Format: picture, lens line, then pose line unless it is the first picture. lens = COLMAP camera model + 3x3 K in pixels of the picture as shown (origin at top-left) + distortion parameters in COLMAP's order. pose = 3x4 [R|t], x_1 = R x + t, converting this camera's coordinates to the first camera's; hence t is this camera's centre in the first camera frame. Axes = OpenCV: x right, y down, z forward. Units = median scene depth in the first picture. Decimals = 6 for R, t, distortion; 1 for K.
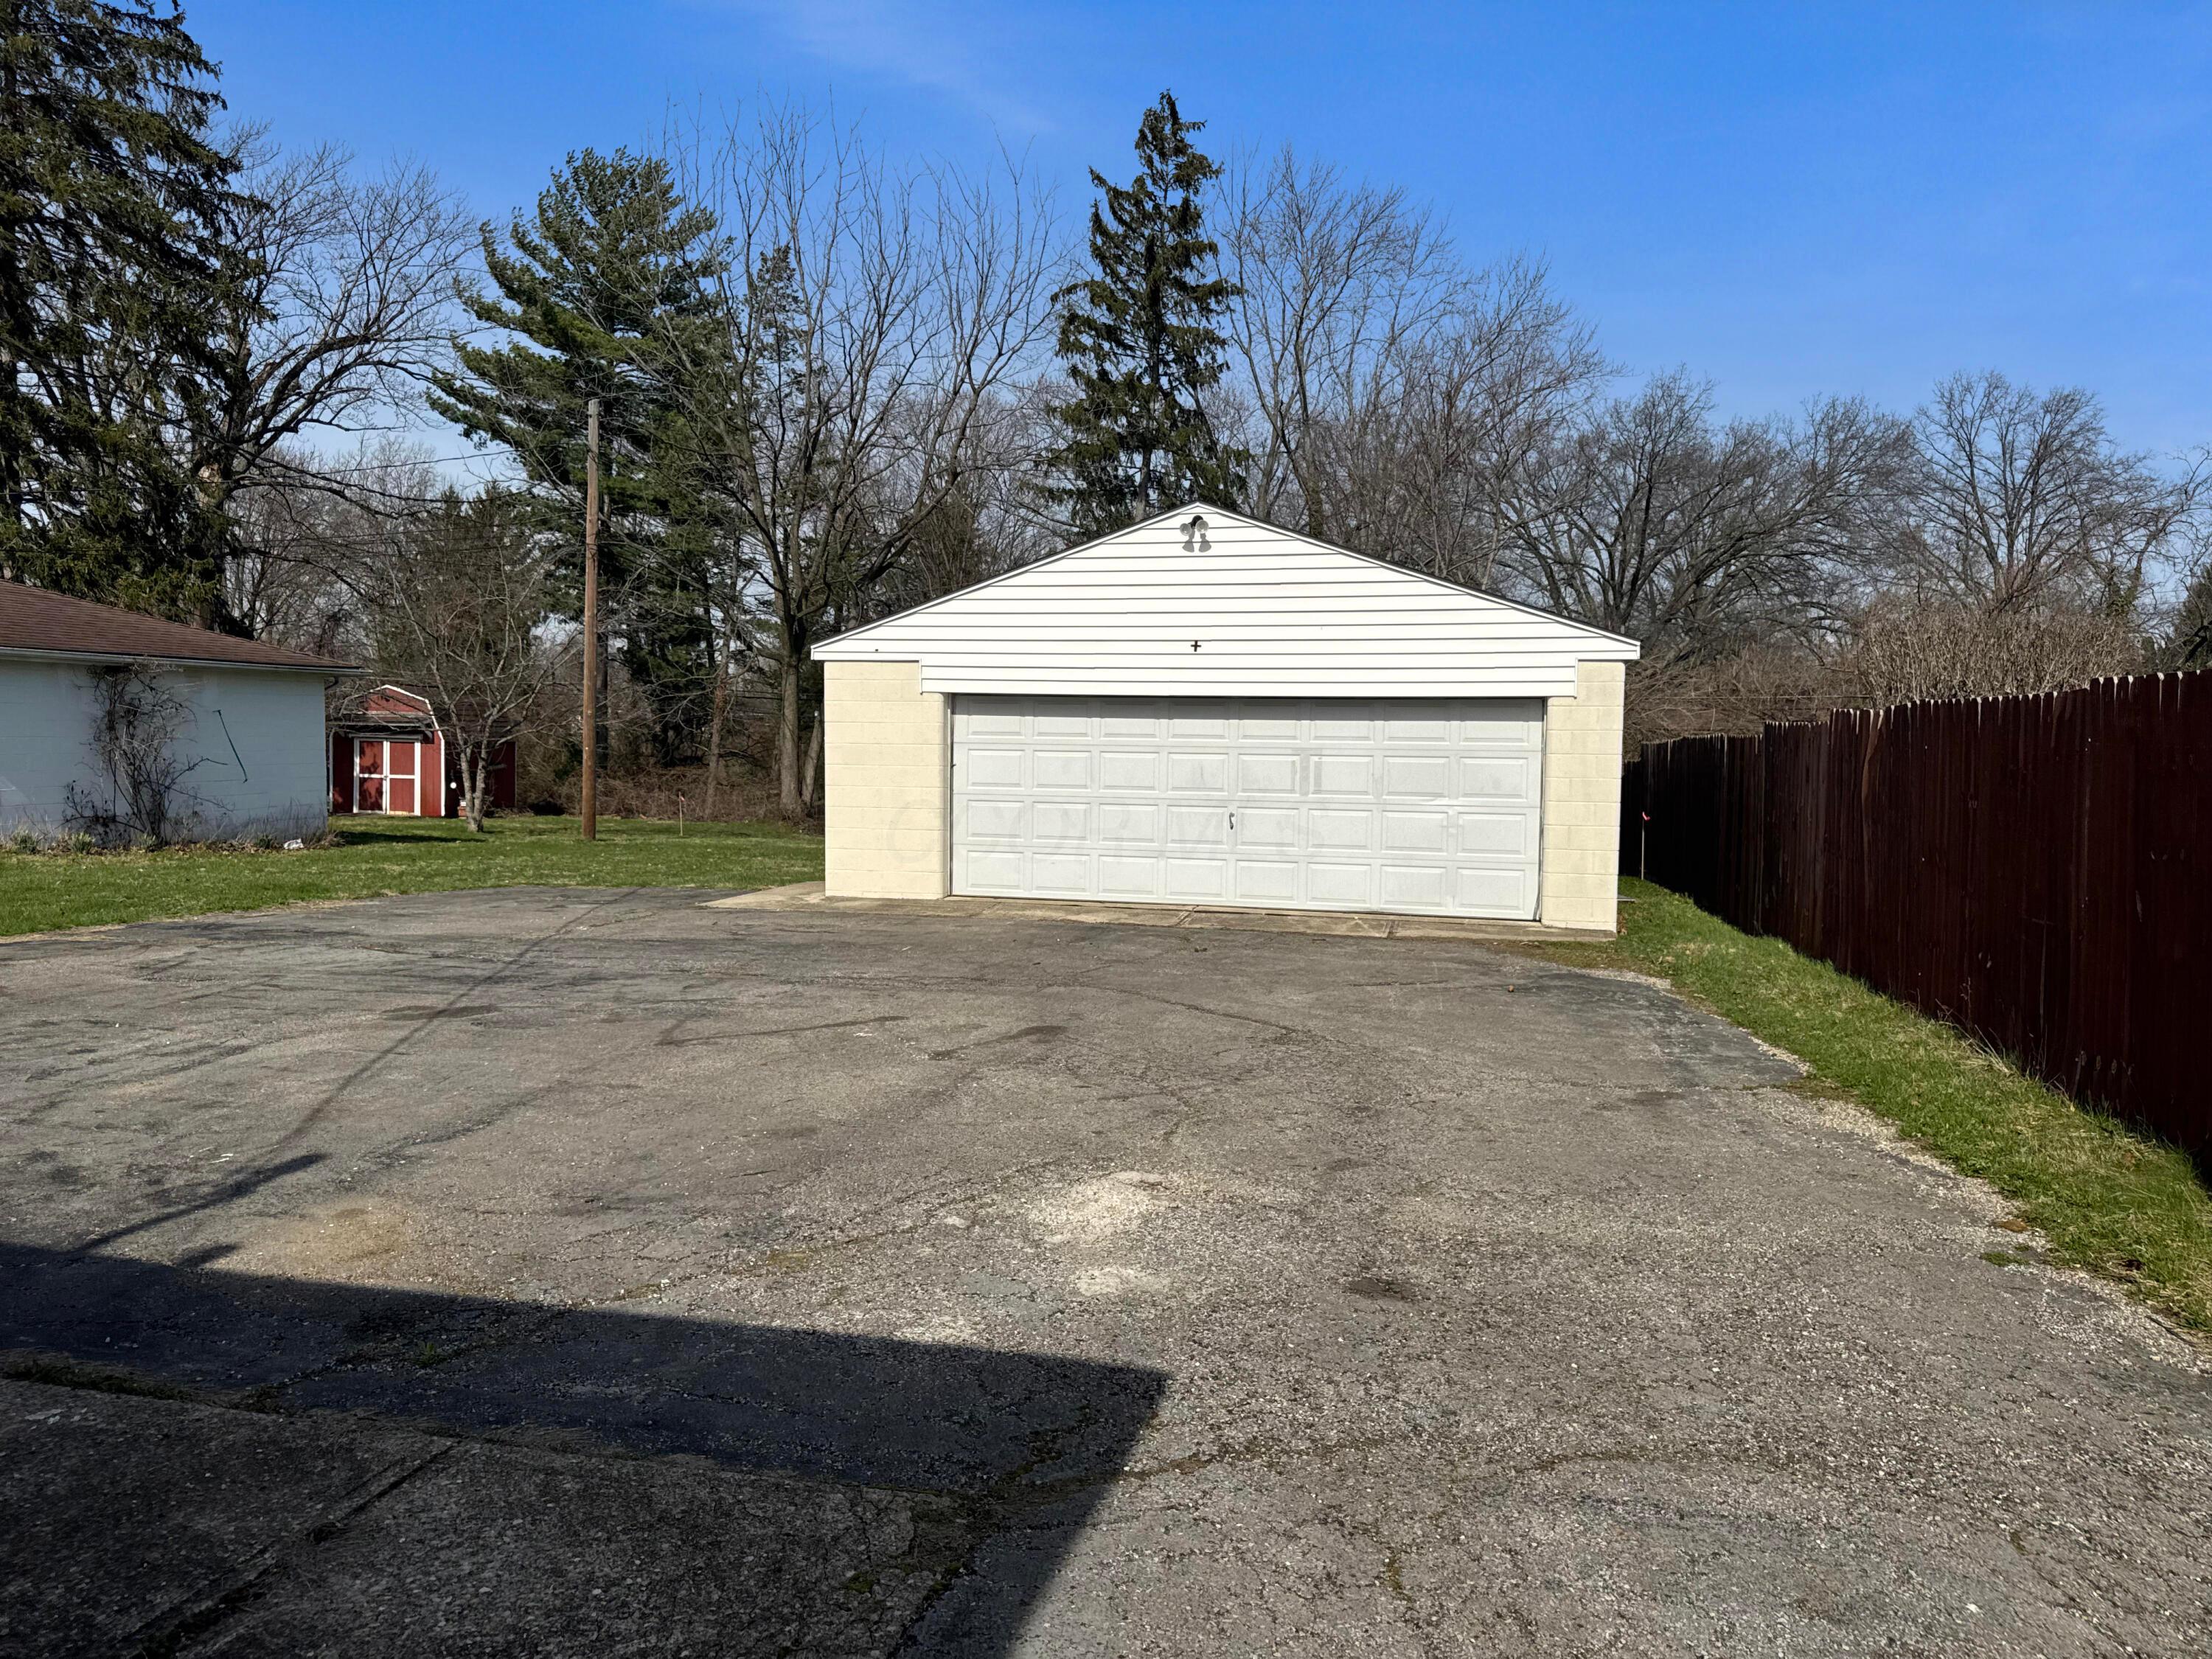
lens RADIAL K [[1560.3, 0, 1106.0], [0, 1560.3, 829.5], [0, 0, 1]] dist [0.042658, -0.047531]
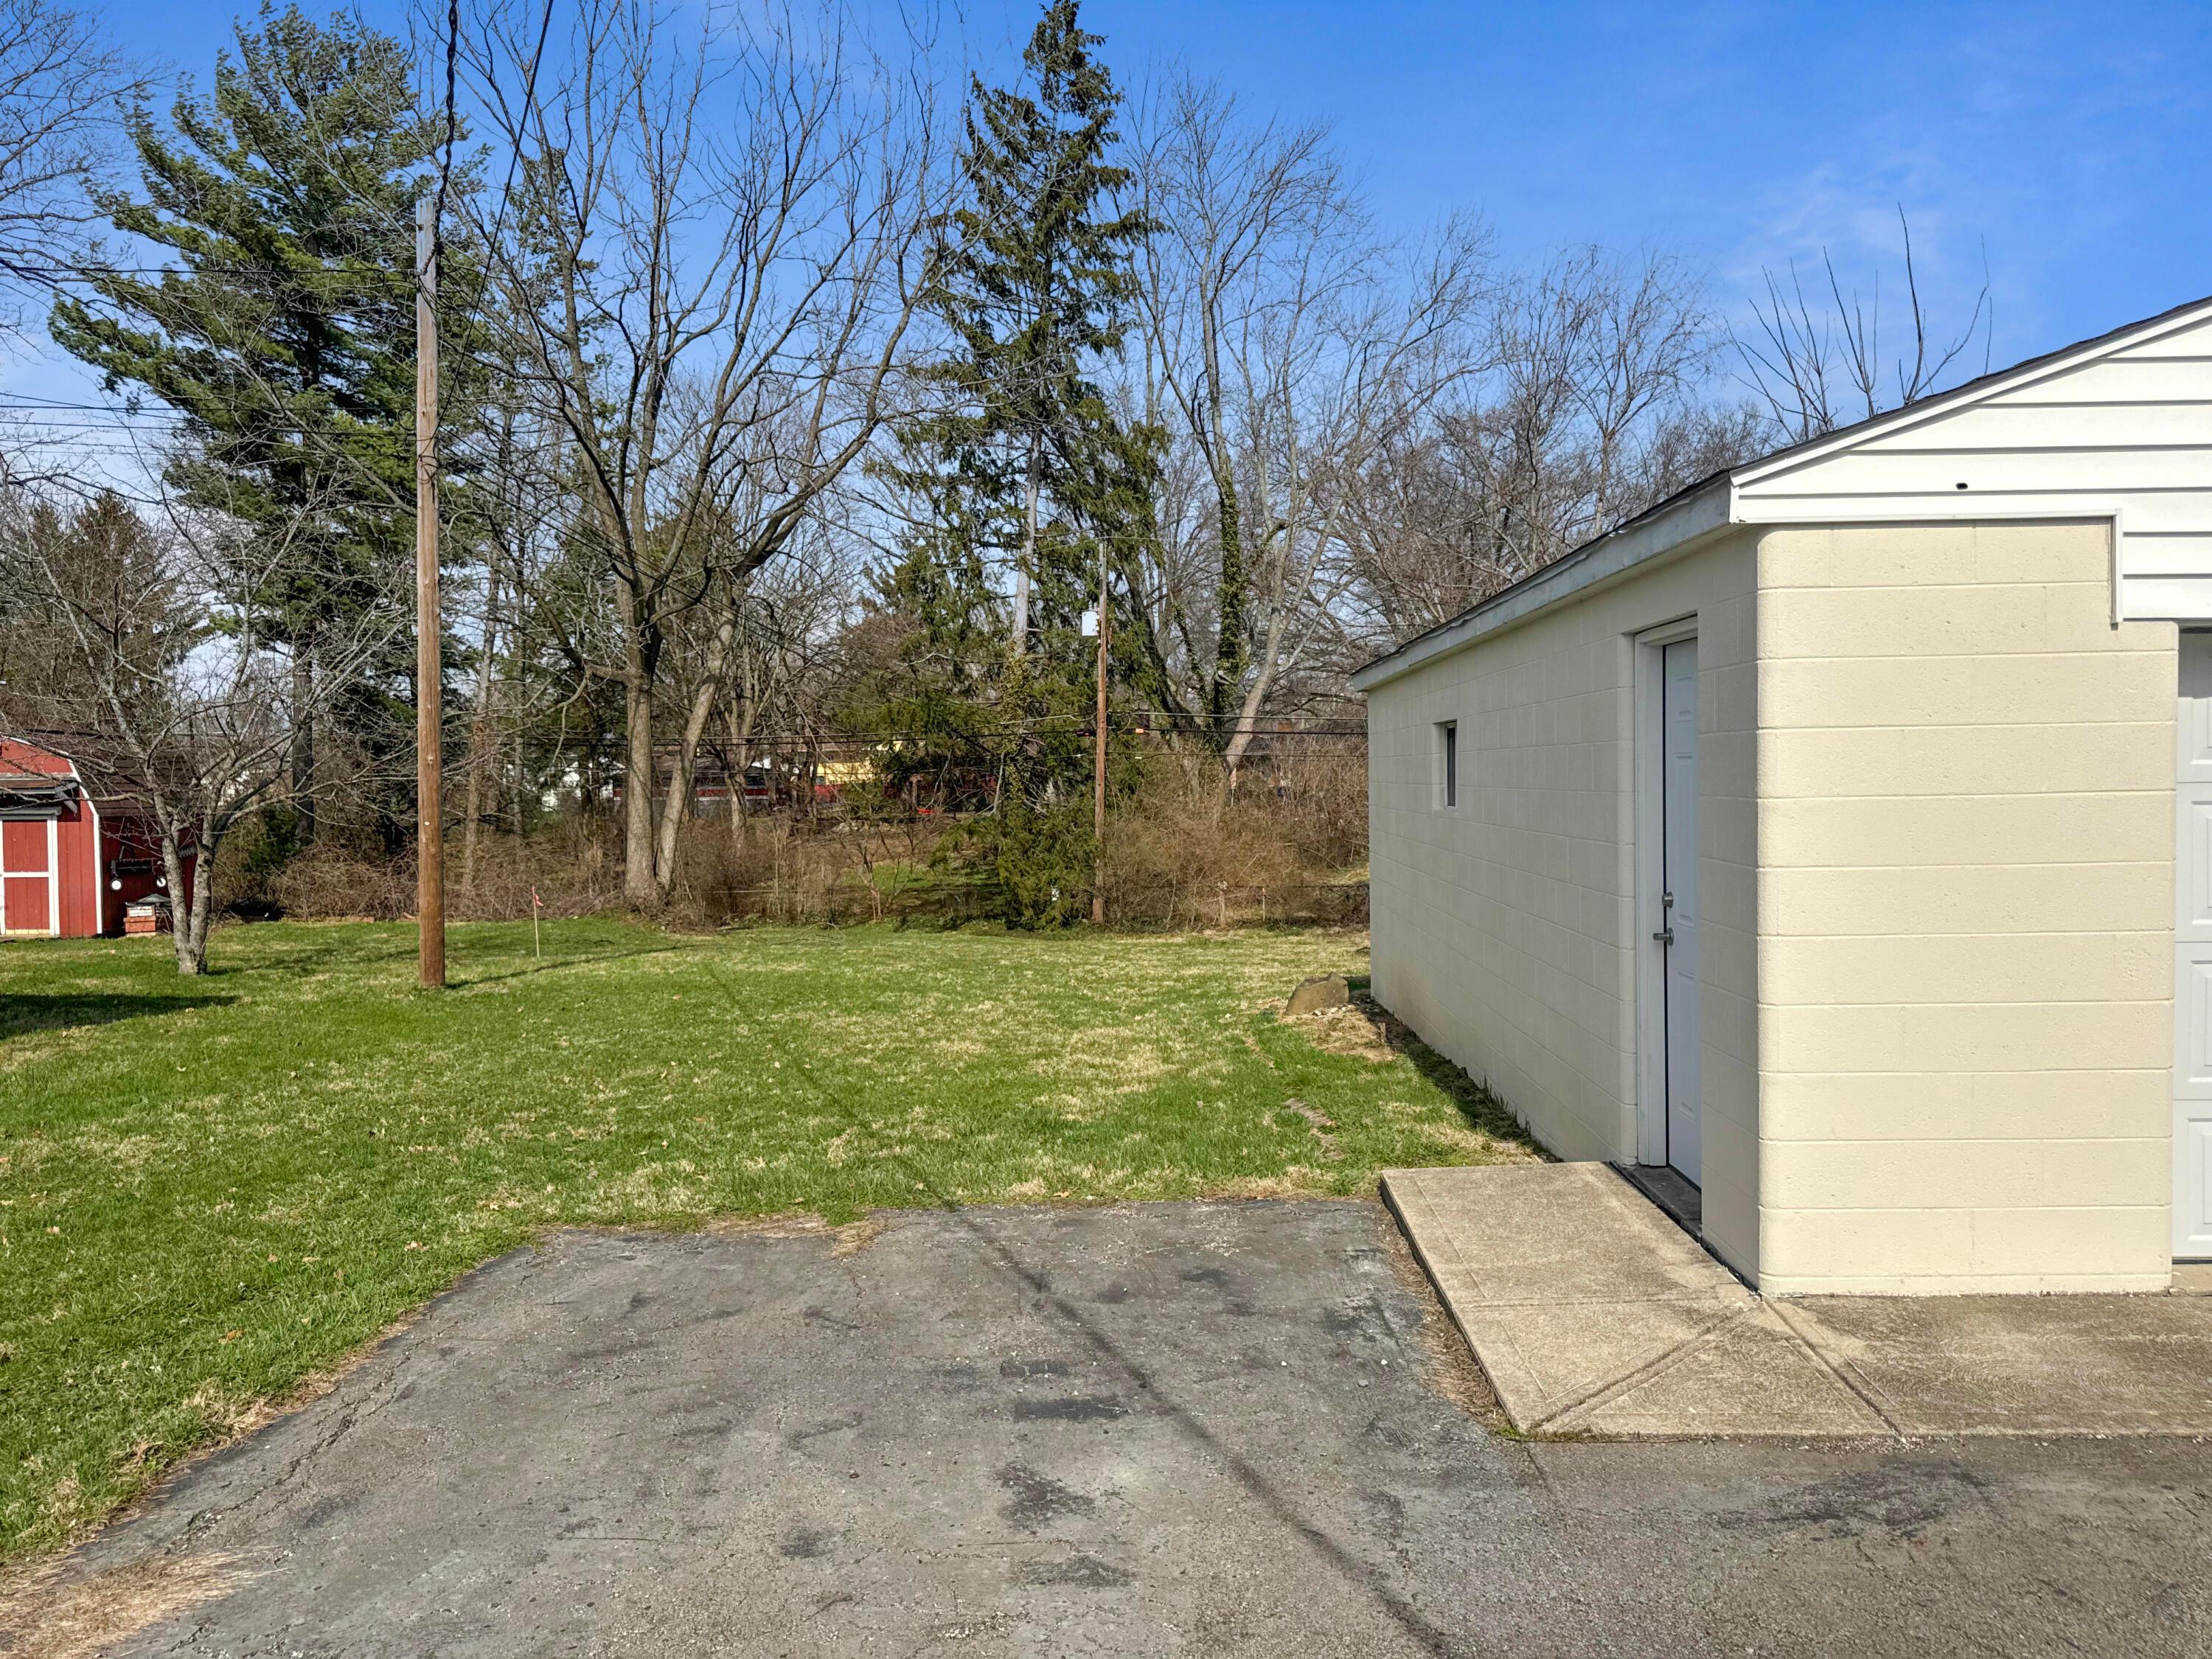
lens RADIAL K [[1545.0, 0, 1119.0], [0, 1545.0, 848.6], [0, 0, 1]] dist [0.173118, -0.265576]
pose [[0.978494, -0.035645, 0.203174, -0.120482], [0.039266, 0.999133, -0.013817, -0.014682], [-0.202505, 0.021498, 0.979045, 0.234530]]
